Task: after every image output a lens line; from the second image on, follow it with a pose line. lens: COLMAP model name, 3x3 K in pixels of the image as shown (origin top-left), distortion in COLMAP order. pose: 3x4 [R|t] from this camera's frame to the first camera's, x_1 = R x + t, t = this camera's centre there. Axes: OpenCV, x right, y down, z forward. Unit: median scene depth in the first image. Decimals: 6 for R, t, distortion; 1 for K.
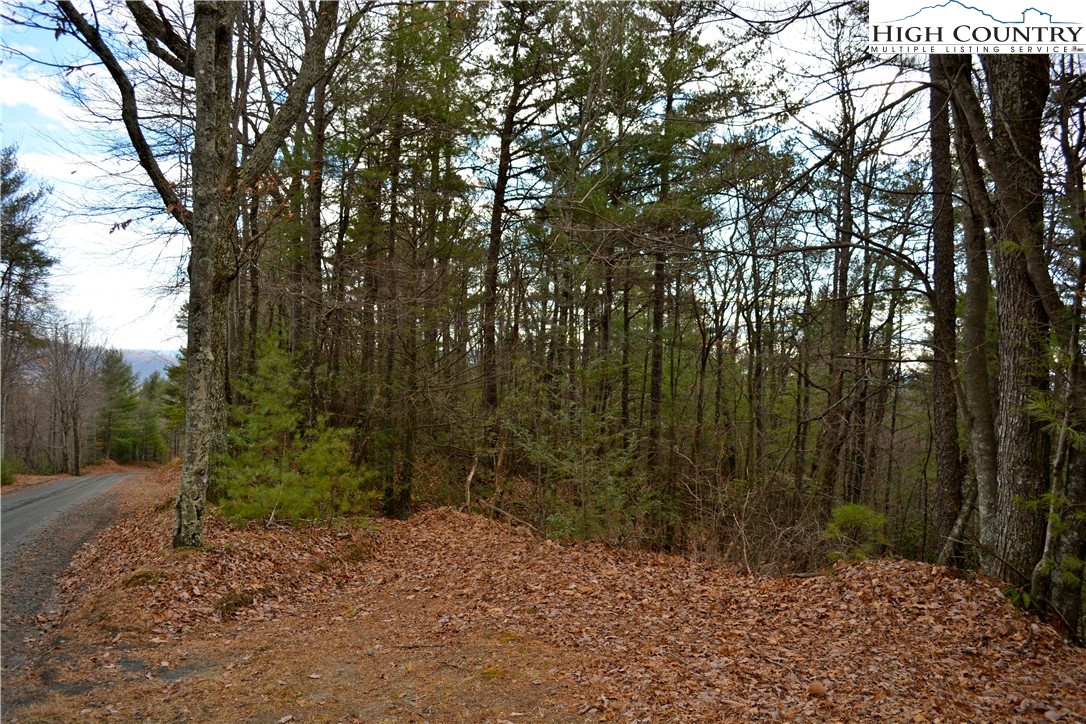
lens RADIAL K [[845.0, 0, 548.2], [0, 845.0, 366.2], [0, 0, 1]] dist [-0.075153, 0.004245]
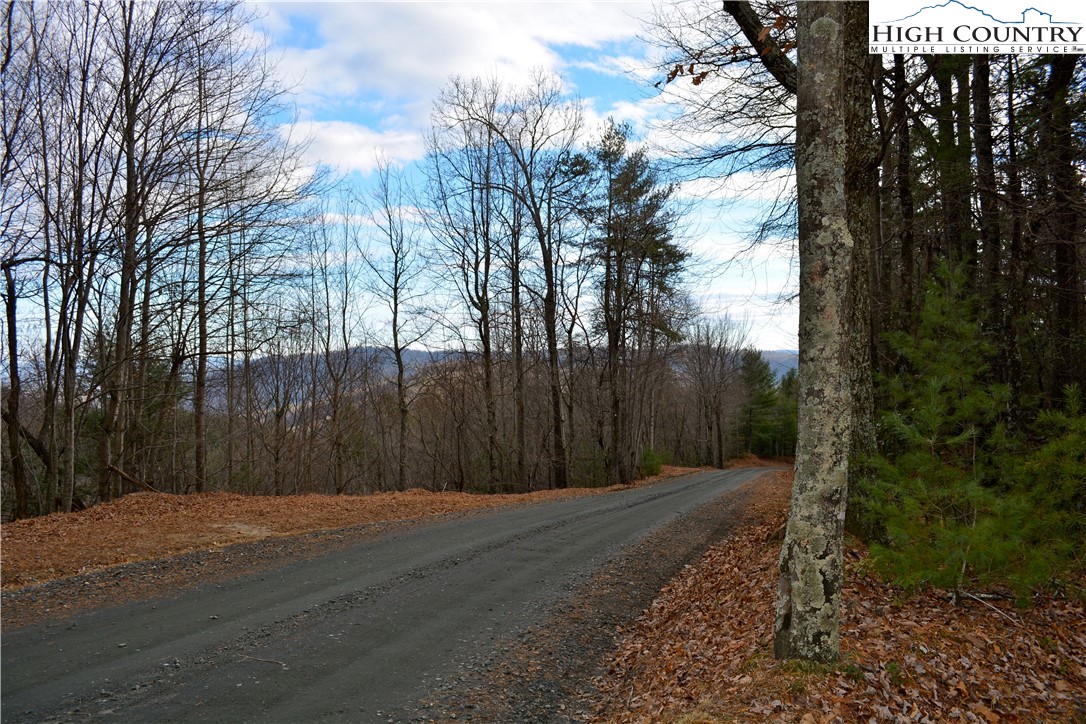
lens RADIAL K [[845.0, 0, 547.8], [0, 845.0, 361.1], [0, 0, 1]] dist [-0.075153, 0.004245]
pose [[0.747031, -0.029761, -0.664122, -0.152996], [0.027569, 0.999525, -0.013781, 0.037155], [0.664217, -0.008015, 0.747497, 0.373970]]
